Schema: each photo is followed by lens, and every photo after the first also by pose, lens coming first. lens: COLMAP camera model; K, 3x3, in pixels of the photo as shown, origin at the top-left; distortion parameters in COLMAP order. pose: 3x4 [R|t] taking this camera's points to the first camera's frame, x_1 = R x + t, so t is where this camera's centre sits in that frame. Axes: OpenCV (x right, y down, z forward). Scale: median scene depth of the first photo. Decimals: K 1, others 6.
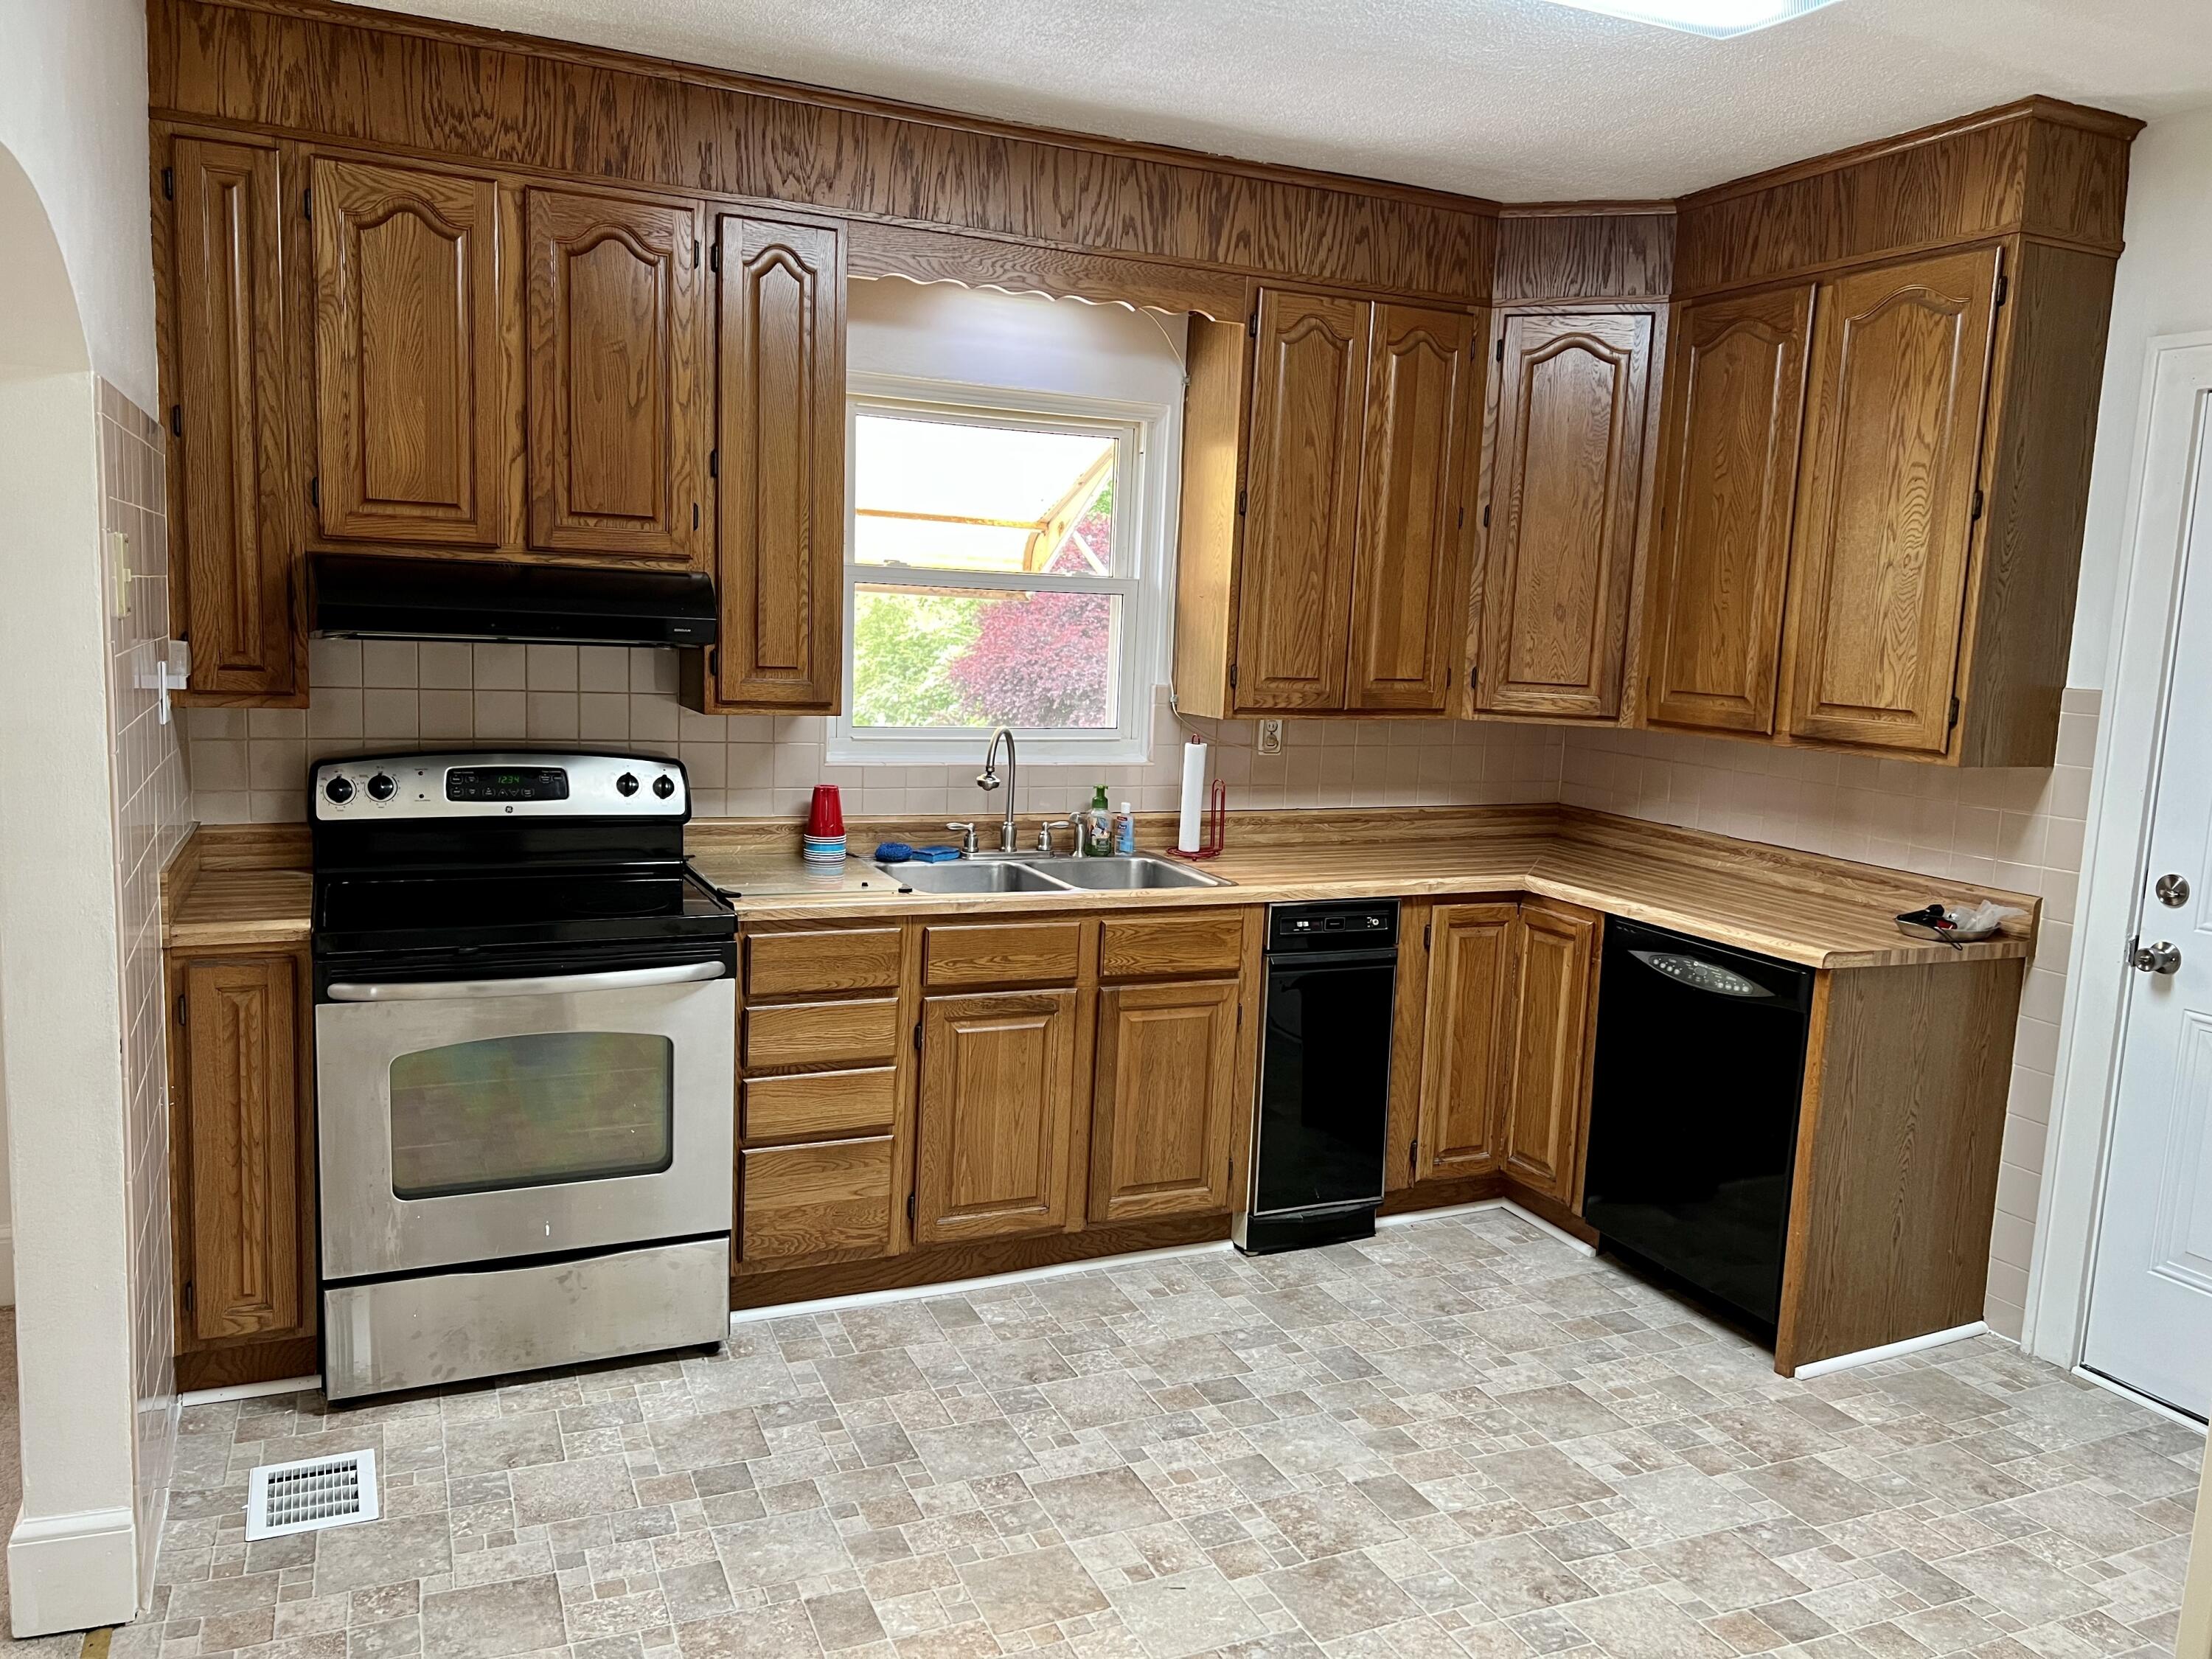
lens RADIAL K [[1659.1, 0, 1092.3], [0, 1659.1, 843.4], [0, 0, 1]] dist [0.042158, -0.063358]
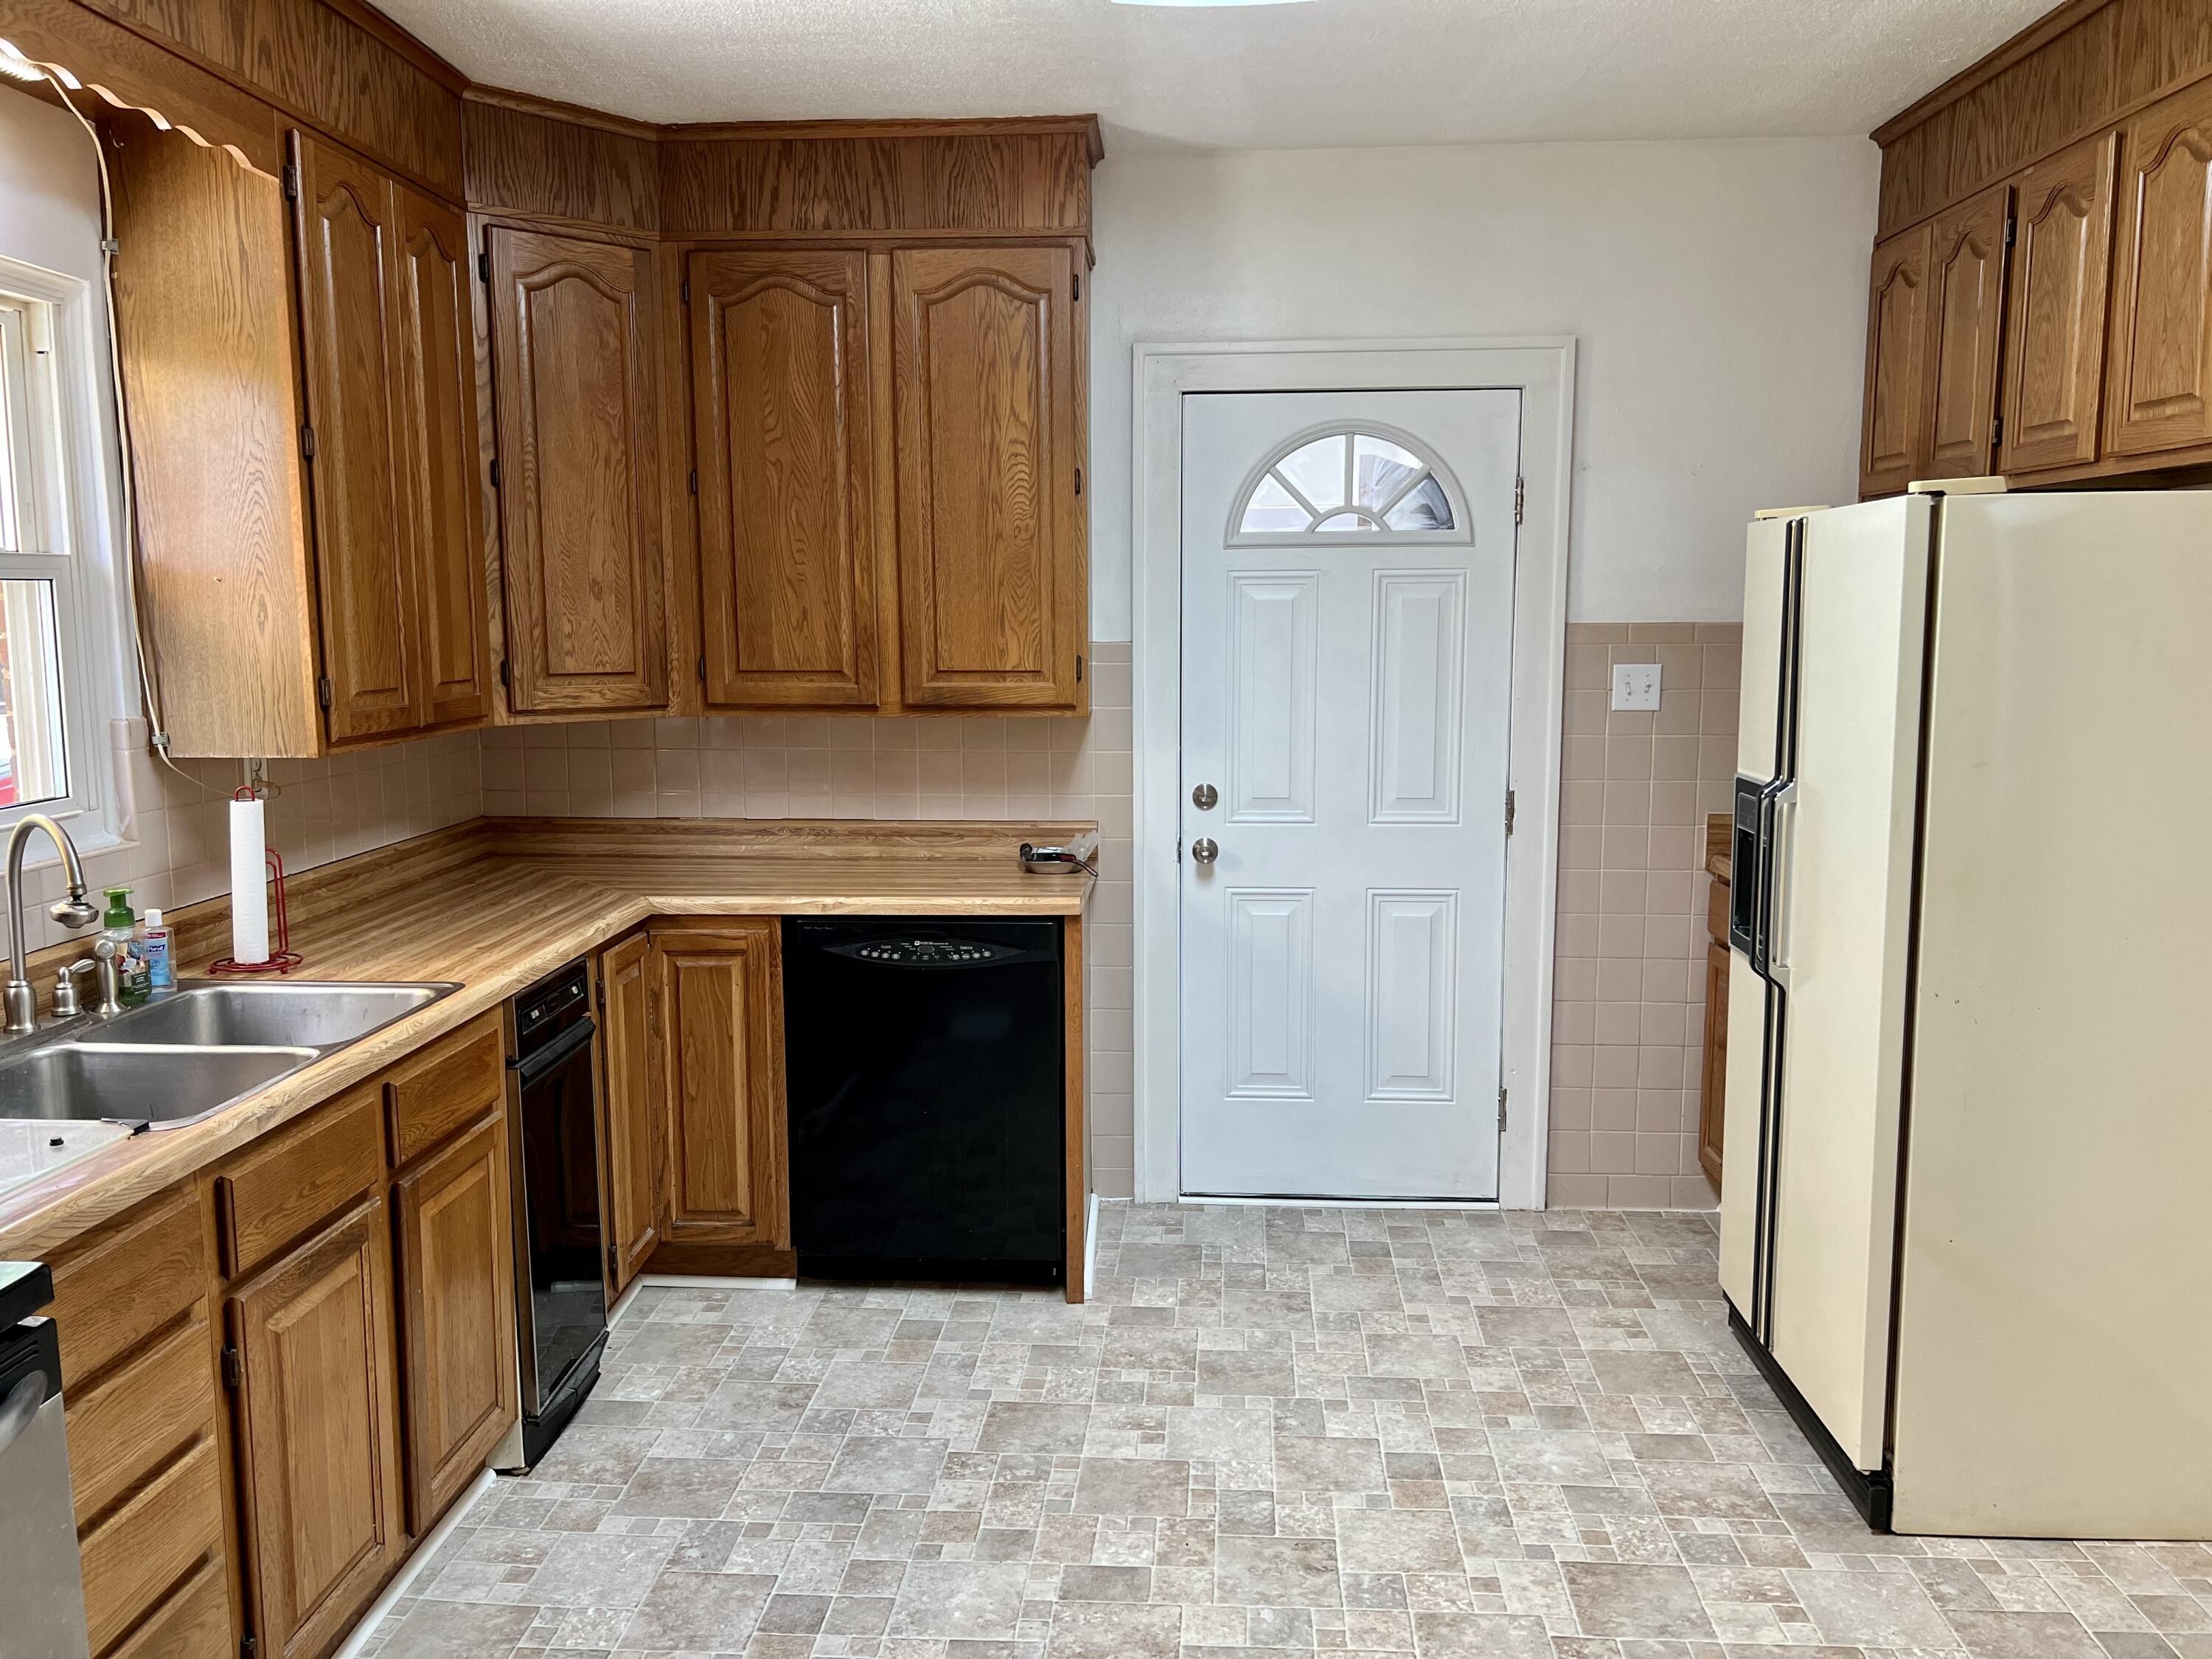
lens RADIAL K [[1659.1, 0, 1108.6], [0, 1659.1, 832.6], [0, 0, 1]] dist [0.042158, -0.063358]
pose [[0.451199, -0.160475, 0.877877, -0.406507], [0.146989, 0.983628, 0.104259, -0.072893], [-0.880235, 0.081997, 0.467400, 0.415906]]
